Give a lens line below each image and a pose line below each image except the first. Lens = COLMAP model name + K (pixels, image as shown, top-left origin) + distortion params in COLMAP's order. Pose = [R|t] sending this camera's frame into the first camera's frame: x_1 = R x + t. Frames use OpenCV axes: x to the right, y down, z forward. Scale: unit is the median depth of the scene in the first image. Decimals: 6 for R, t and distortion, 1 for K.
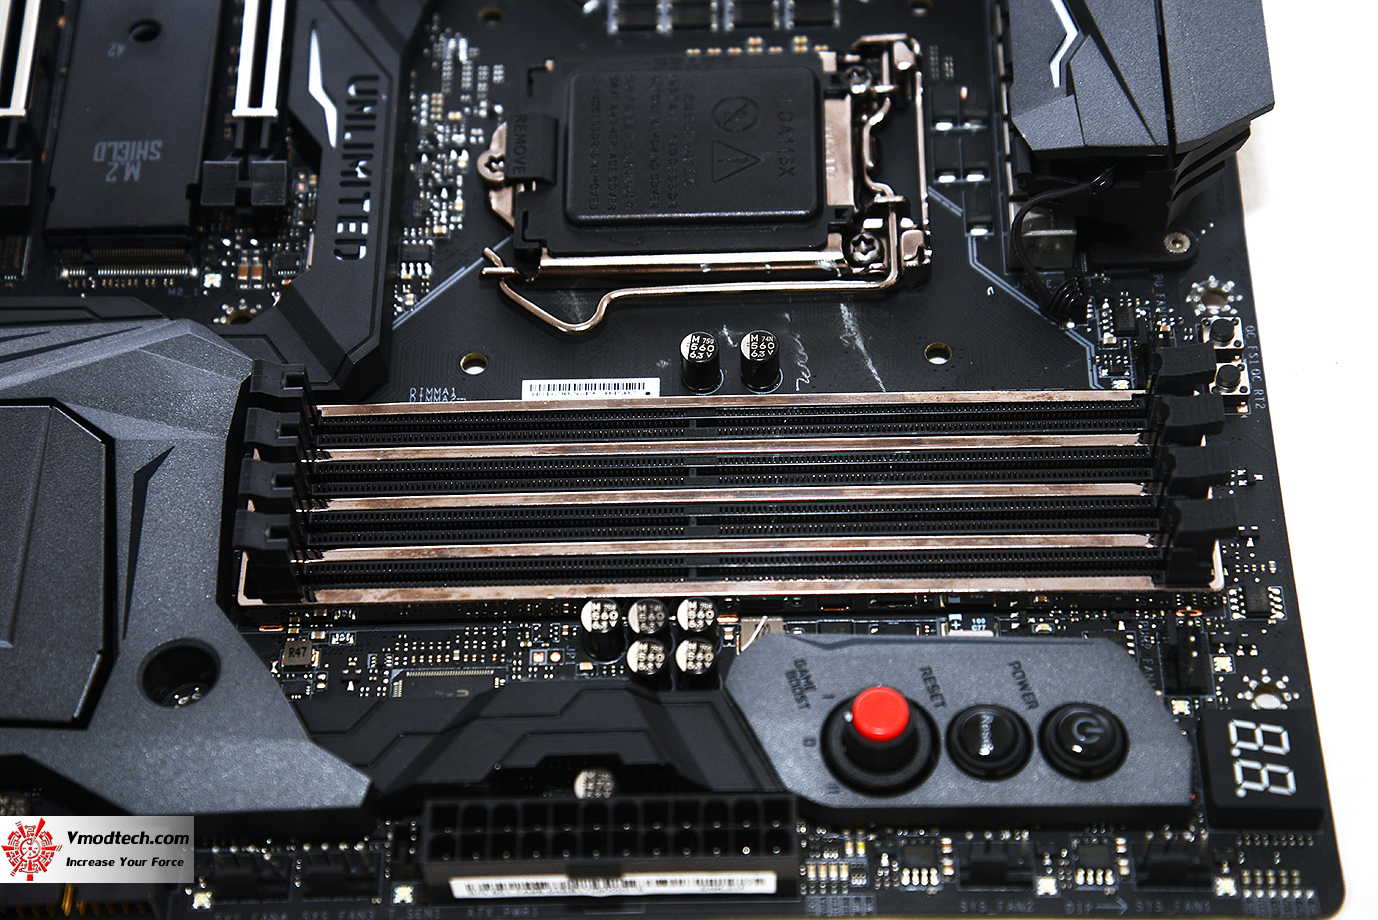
lens RADIAL K [[2727.4, 0, 683.6], [0, 2727.4, 456.4], [0, 0, 1]] dist [0.377139, 0.174381]
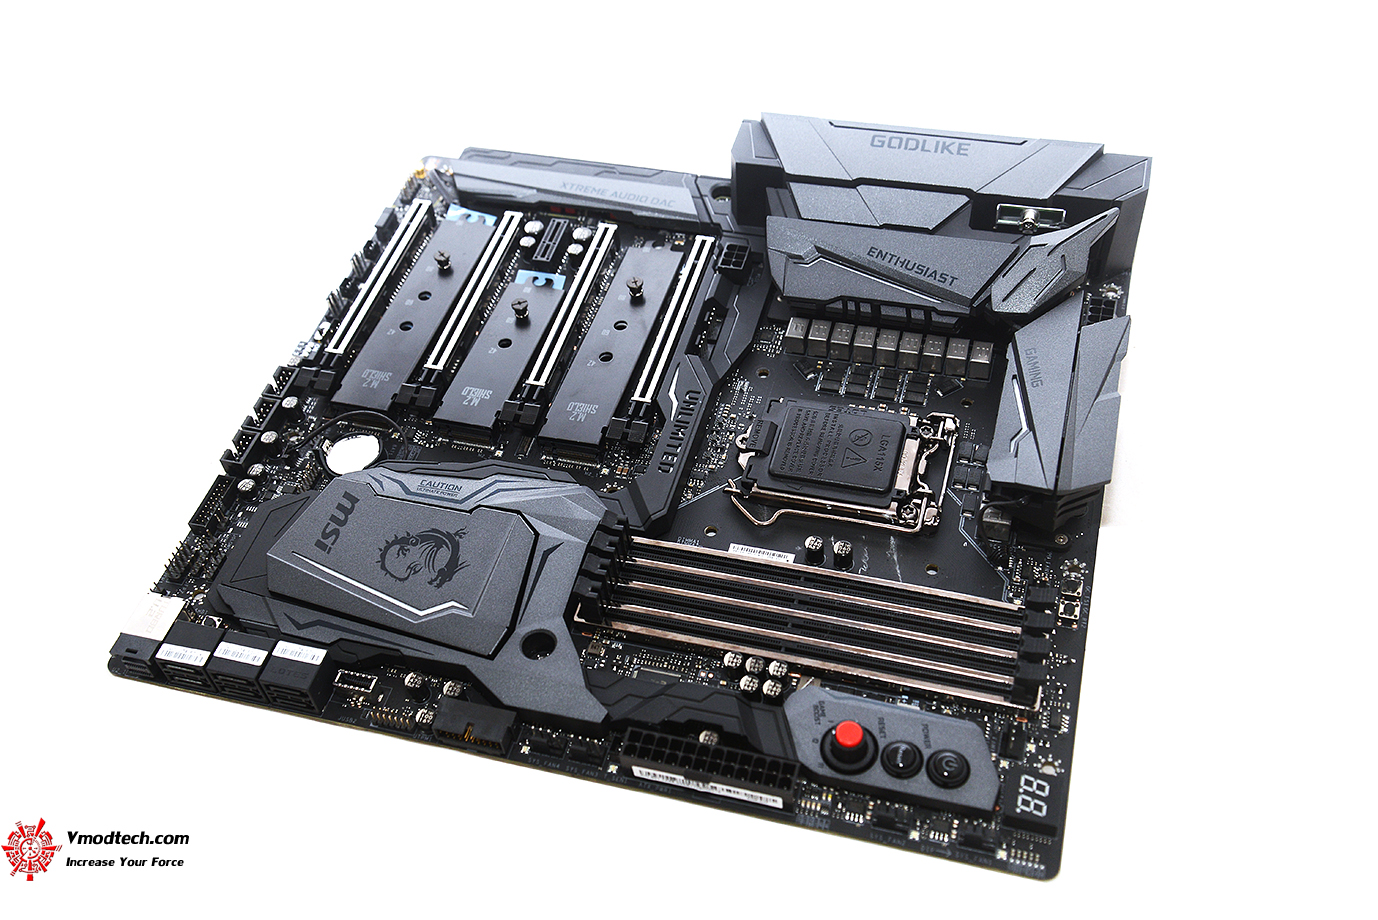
lens RADIAL K [[1422.7, 0, 682.0], [0, 1422.7, 450.5], [0, 0, 1]] dist [0.044465, 0.031764]
pose [[0.961766, 0.176075, -0.209771, 0.129649], [-0.196406, 0.977235, -0.080229, -0.002650], [0.190870, 0.118362, 0.974453, -0.080240]]
